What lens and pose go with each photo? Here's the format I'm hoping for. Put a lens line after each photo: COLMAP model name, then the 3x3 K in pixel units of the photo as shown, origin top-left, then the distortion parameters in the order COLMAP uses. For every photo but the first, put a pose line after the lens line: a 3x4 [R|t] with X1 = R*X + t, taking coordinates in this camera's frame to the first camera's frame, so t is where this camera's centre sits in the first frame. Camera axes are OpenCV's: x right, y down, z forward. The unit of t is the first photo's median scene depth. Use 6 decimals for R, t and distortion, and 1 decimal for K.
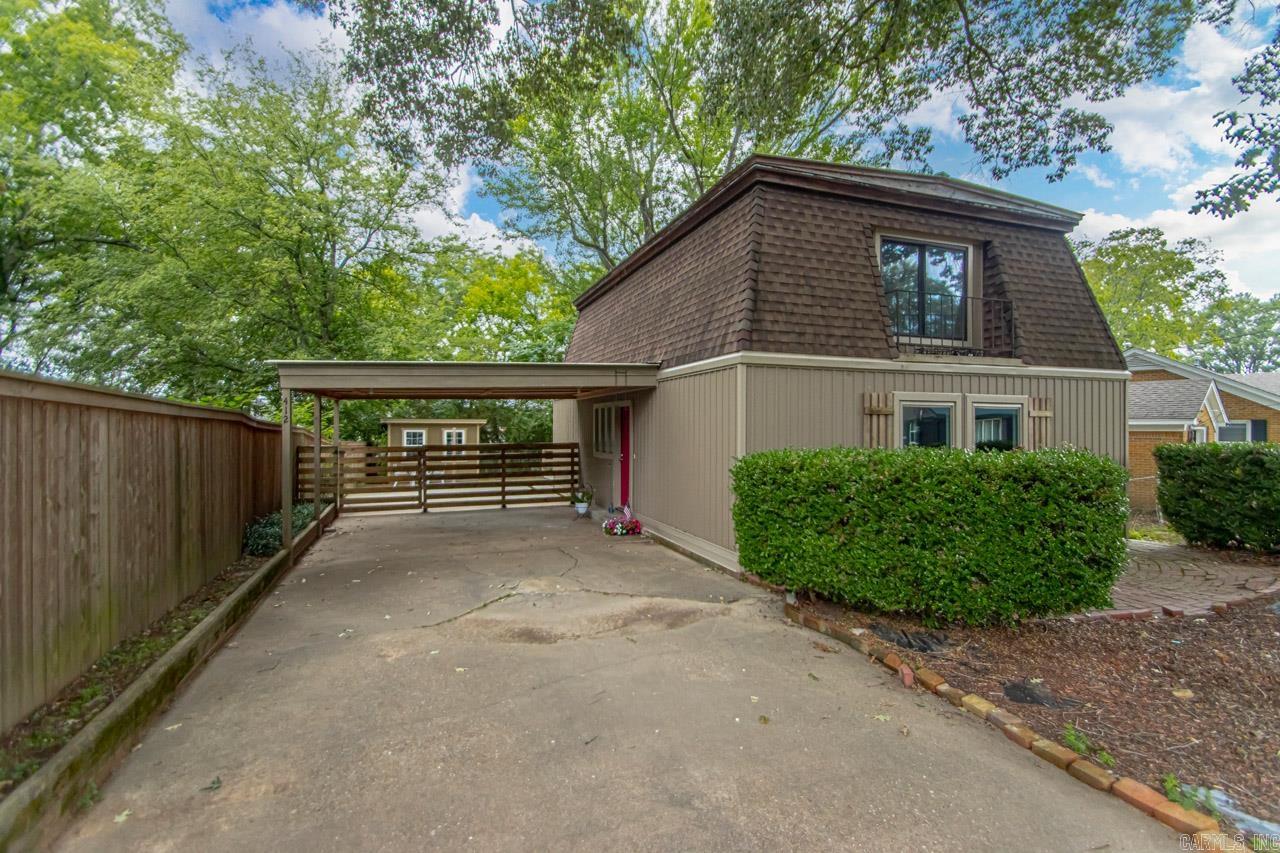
lens RADIAL K [[606.5, 0, 668.8], [0, 606.5, 423.3], [0, 0, 1]] dist [0.026276, -0.023112]
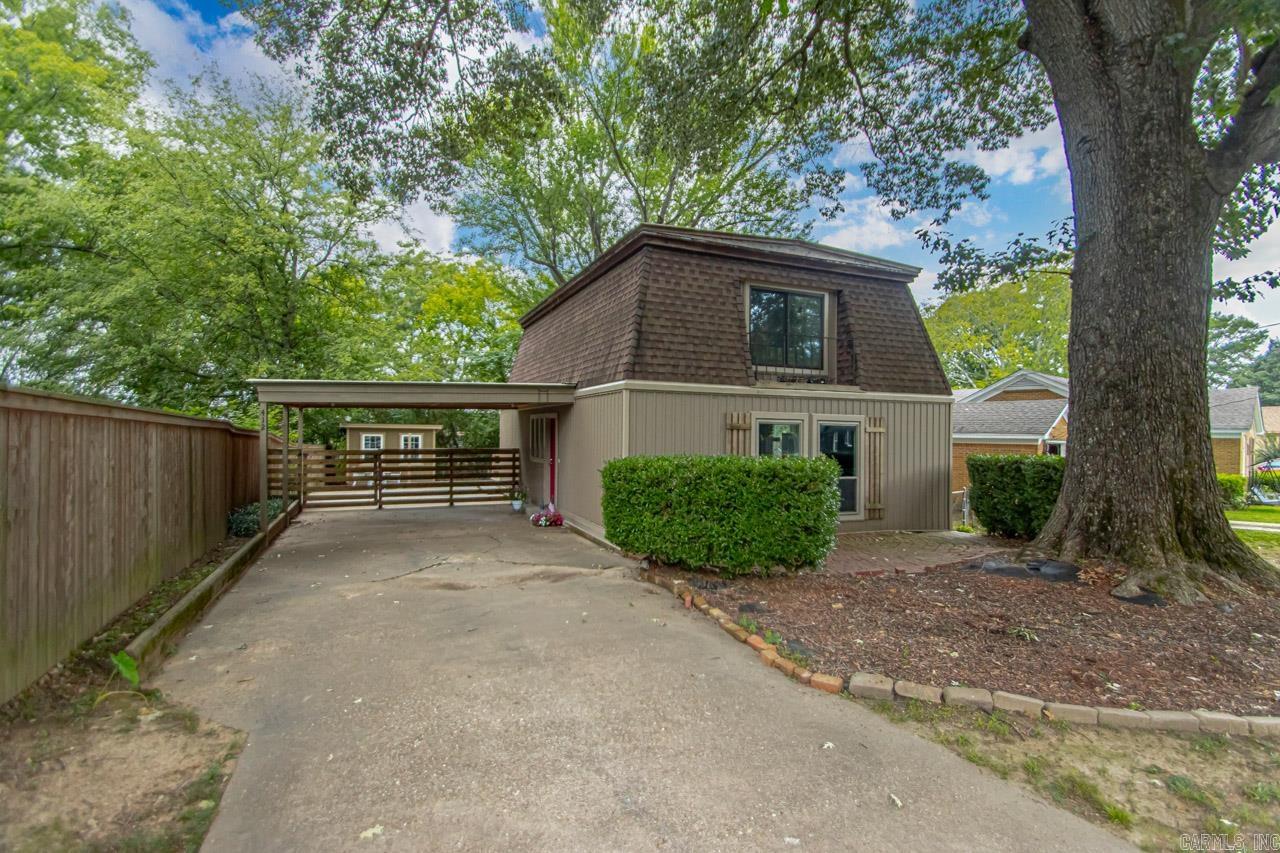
lens RADIAL K [[581.5, 0, 639.8], [0, 581.5, 440.0], [0, 0, 1]] dist [0.025752, -0.020490]
pose [[0.999391, 0.011734, 0.032875, 0.066307], [-0.012260, 0.999800, 0.015831, -0.006168], [-0.032682, -0.016225, 0.999334, -0.145488]]
